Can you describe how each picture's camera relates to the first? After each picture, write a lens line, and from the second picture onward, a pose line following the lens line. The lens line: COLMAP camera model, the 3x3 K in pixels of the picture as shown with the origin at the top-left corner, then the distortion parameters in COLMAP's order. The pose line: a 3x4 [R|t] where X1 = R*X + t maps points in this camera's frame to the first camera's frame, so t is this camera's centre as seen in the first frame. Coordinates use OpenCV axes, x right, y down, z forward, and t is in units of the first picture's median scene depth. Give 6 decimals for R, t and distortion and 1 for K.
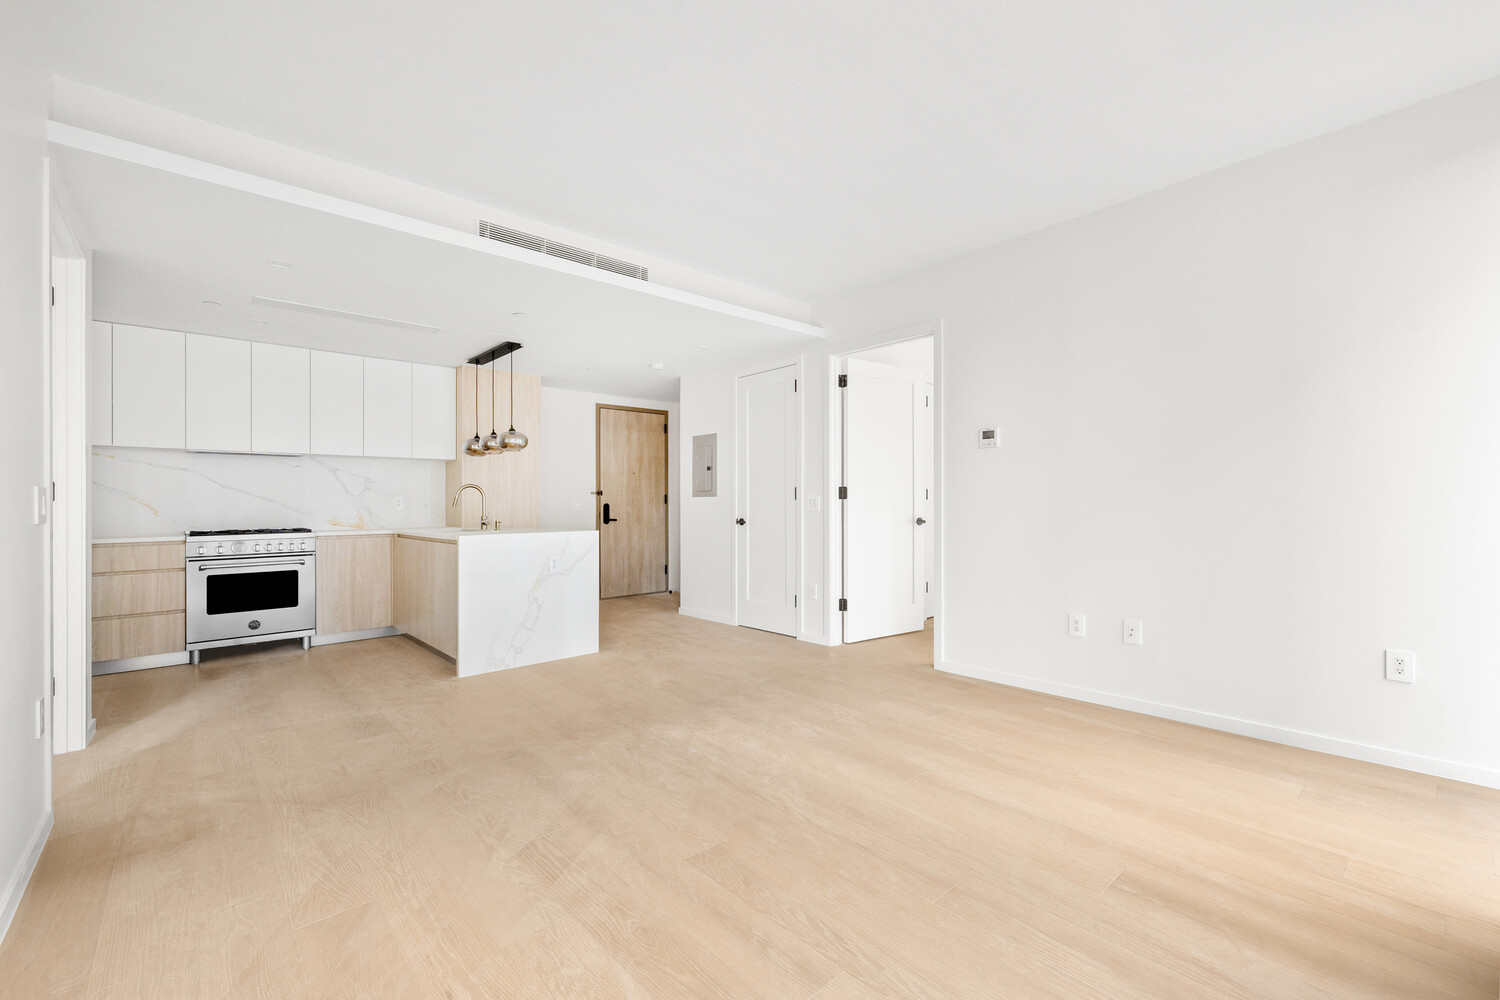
lens RADIAL K [[687.1, 0, 777.9], [0, 687.1, 510.1], [0, 0, 1]] dist [-0.000323, 0.000958]
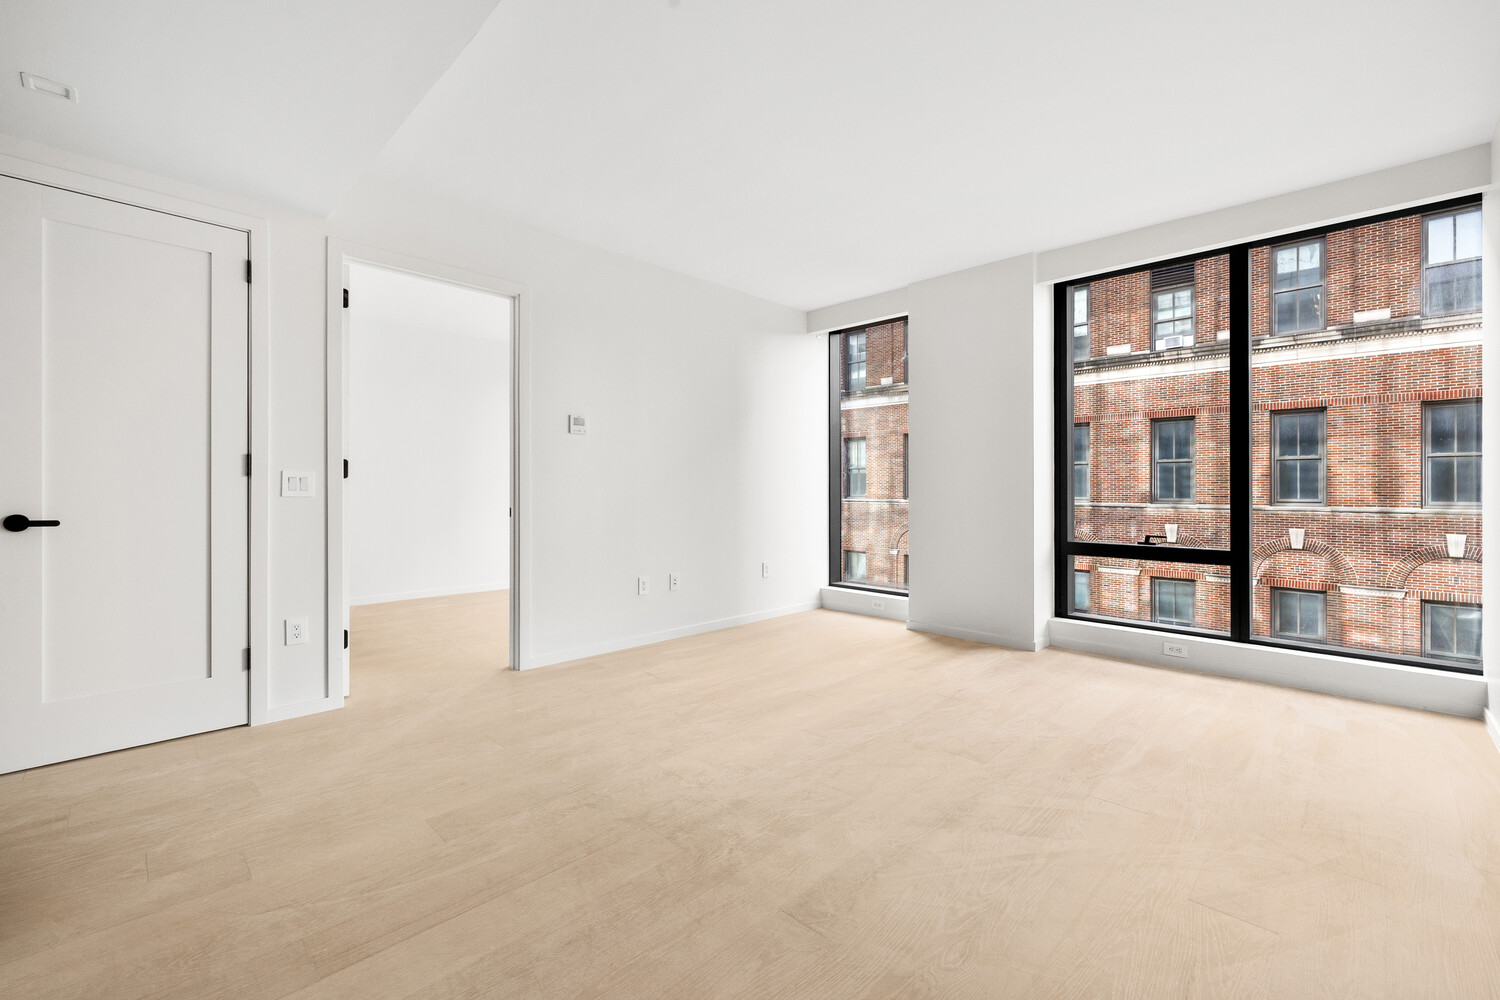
lens RADIAL K [[649.5, 0, 764.6], [0, 649.5, 490.3], [0, 0, 1]] dist [0.001066, -0.000833]
pose [[-0.110691, 0.006426, 0.993834, -1.069330], [0.003161, 0.999976, -0.006114, 0.002584], [-0.993850, 0.002465, -0.110708, 1.267844]]
